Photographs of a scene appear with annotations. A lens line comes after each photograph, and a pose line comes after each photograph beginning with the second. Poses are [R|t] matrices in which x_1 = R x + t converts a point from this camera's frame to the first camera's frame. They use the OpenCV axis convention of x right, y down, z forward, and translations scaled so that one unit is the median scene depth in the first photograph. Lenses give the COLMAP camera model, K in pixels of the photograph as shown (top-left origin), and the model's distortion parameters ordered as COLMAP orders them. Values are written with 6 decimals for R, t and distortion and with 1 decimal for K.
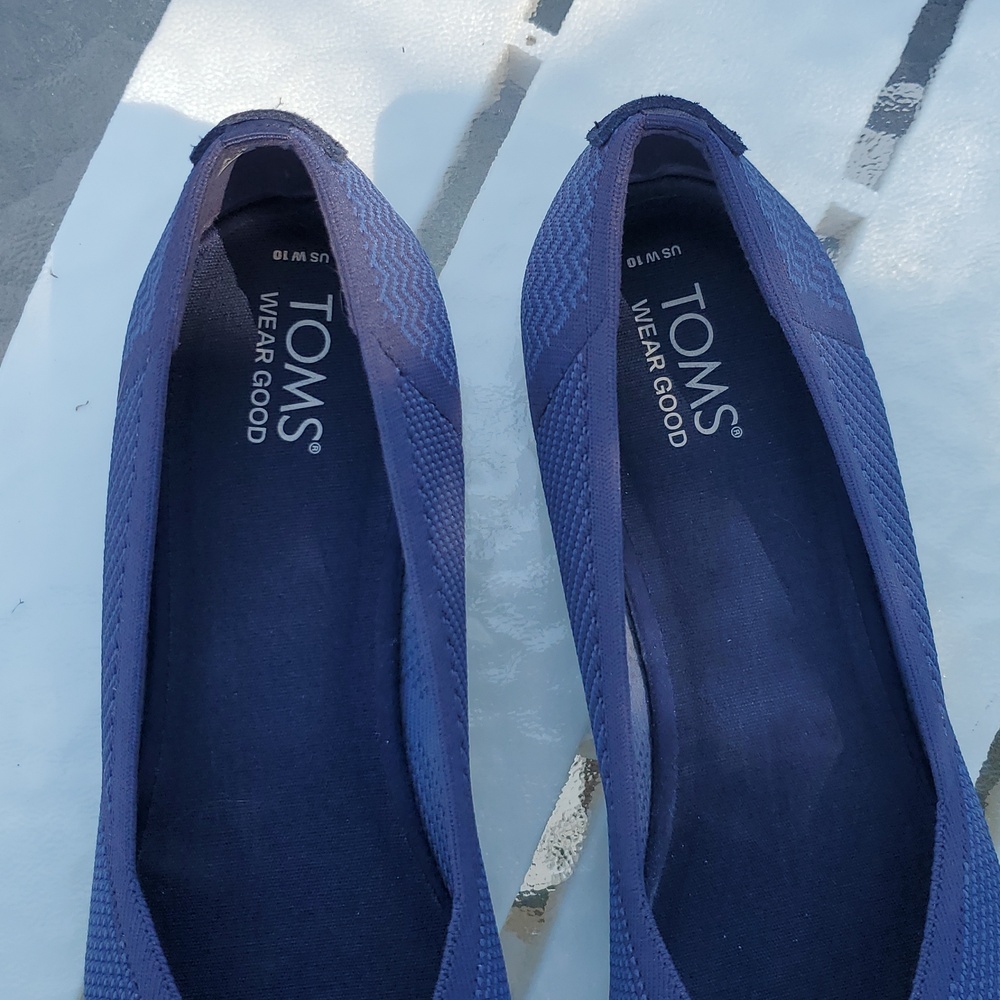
lens RADIAL K [[1064.5, 0, 525.7], [0, 1064.5, 498.3], [0, 0, 1]] dist [0.150061, -0.377110]
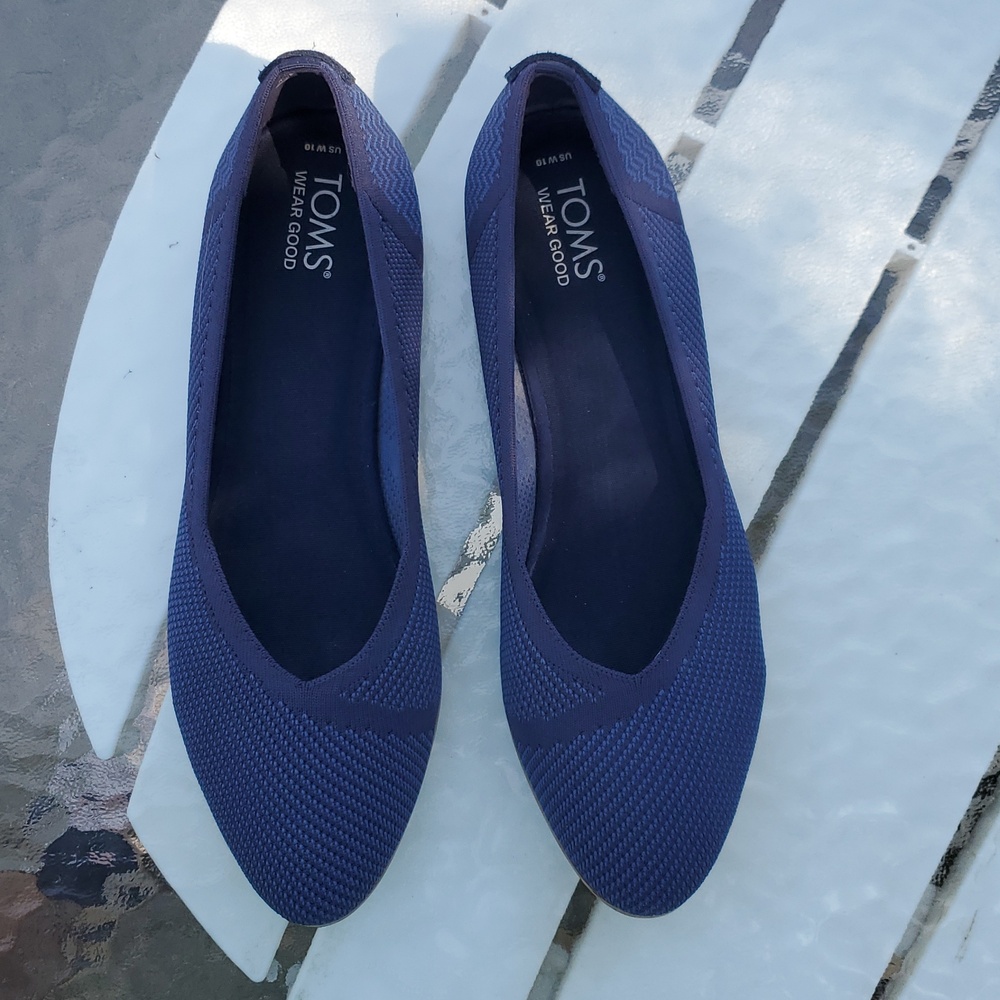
lens RADIAL K [[1064.5, 0, 525.7], [0, 1064.5, 498.3], [0, 0, 1]] dist [0.150061, -0.377110]
pose [[0.998960, 0.045597, -0.000607, 0.103480], [-0.045556, 0.998469, 0.031385, 0.211808], [0.002038, -0.031325, 0.999507, -0.551685]]
